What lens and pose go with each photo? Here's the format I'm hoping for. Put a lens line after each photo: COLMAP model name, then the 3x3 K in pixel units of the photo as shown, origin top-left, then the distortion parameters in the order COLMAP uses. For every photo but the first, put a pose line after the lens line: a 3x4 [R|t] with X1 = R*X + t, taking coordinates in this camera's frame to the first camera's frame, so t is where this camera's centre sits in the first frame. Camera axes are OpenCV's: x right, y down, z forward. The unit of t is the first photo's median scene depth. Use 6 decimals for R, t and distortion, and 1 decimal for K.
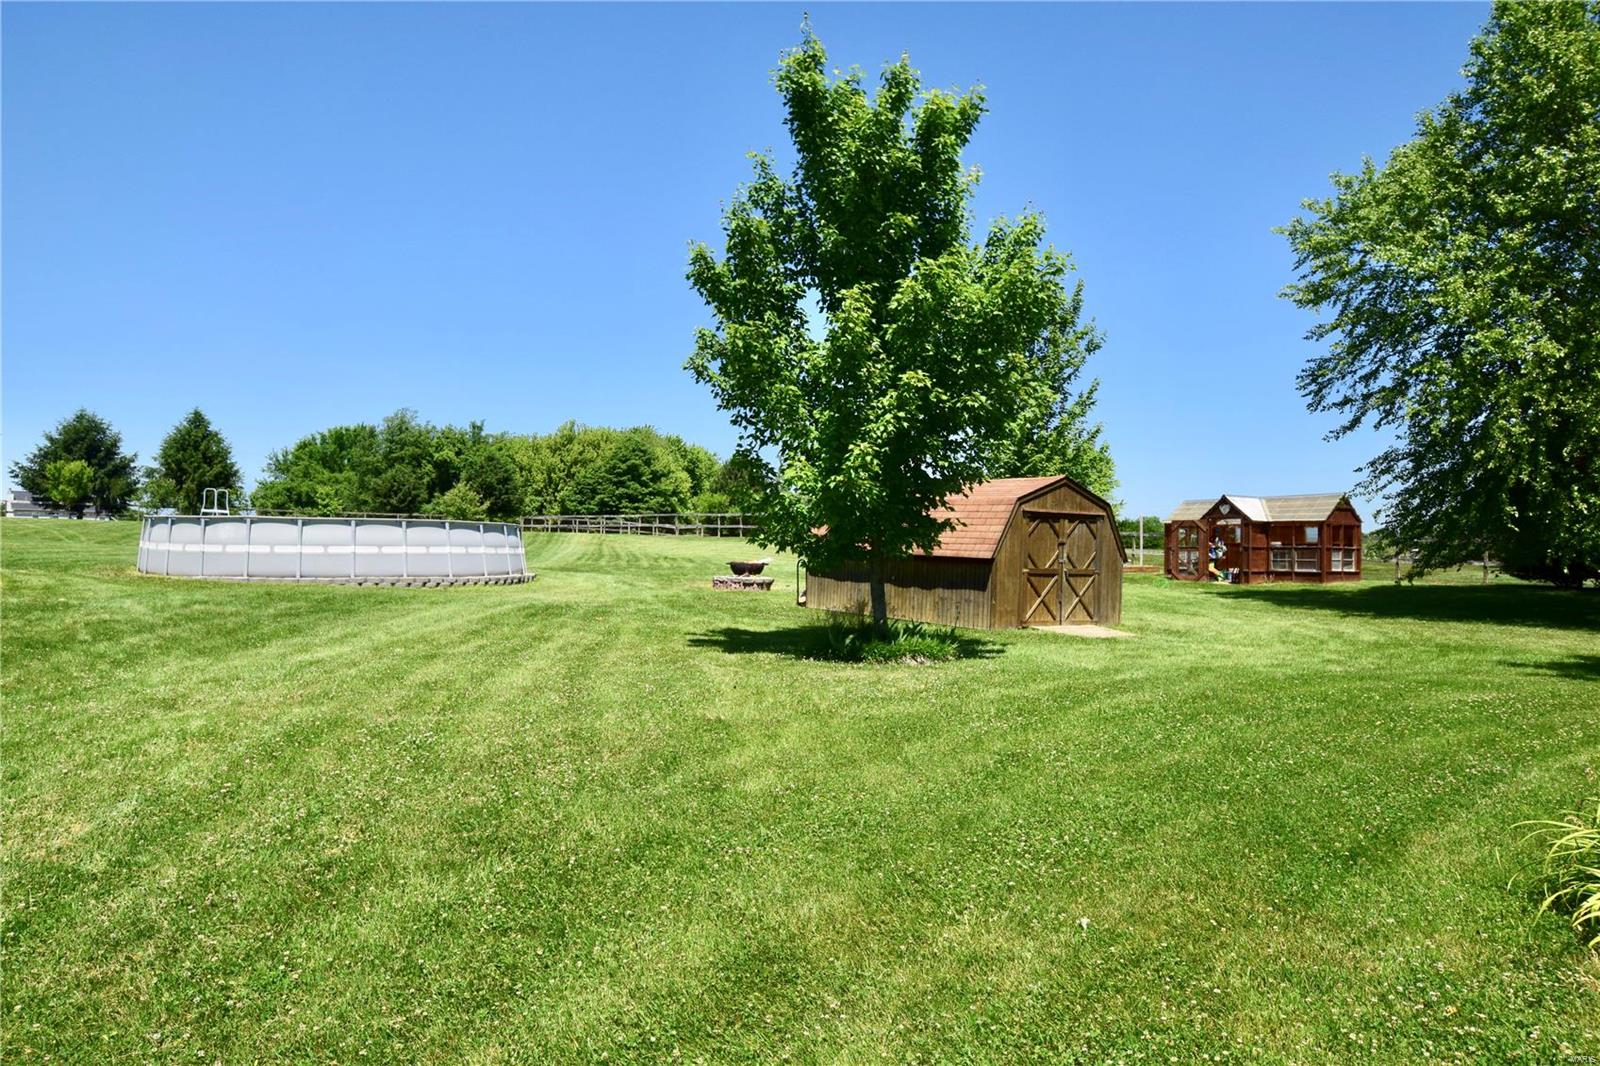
lens RADIAL K [[1112.8, 0, 800.1], [0, 1112.8, 532.5], [0, 0, 1]] dist [0.009073, -0.009526]
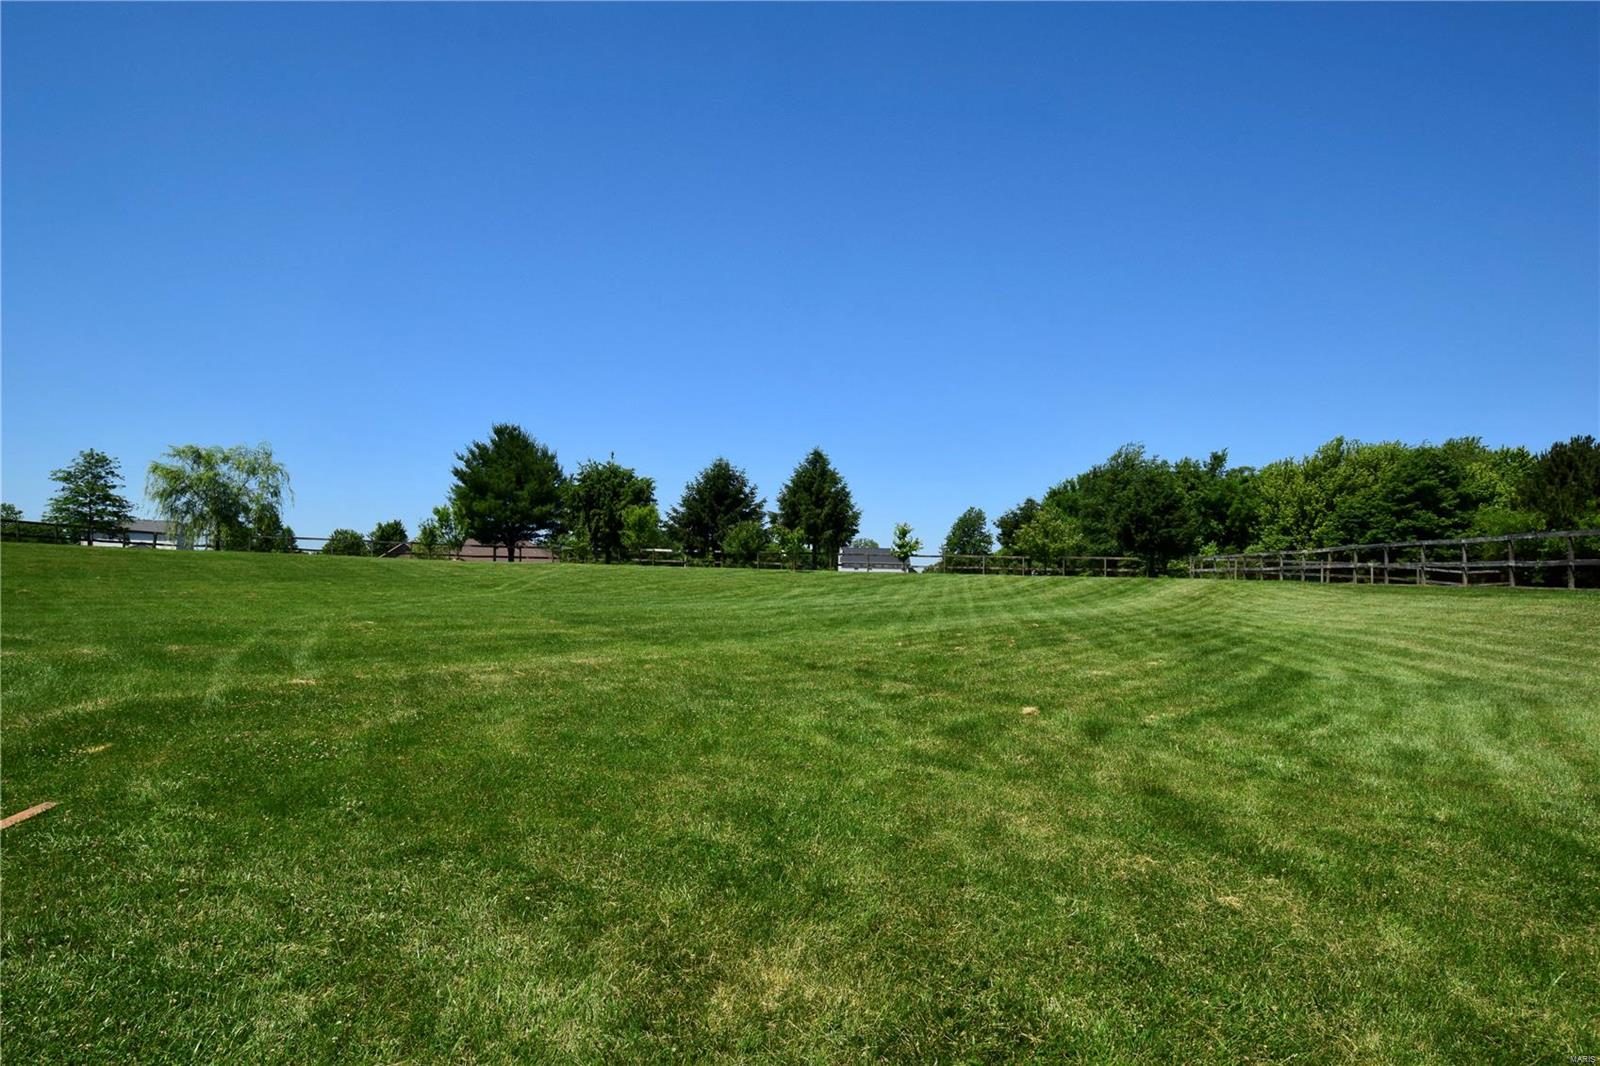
lens RADIAL K [[954.2, 0, 798.8], [0, 954.2, 536.6], [0, 0, 1]] dist [0.005925, 0.000684]
pose [[0.694987, -0.033586, -0.718237, 0.012378], [0.000299, 0.998922, -0.046422, 0.000204], [0.719022, 0.032048, 0.694248, 0.277590]]
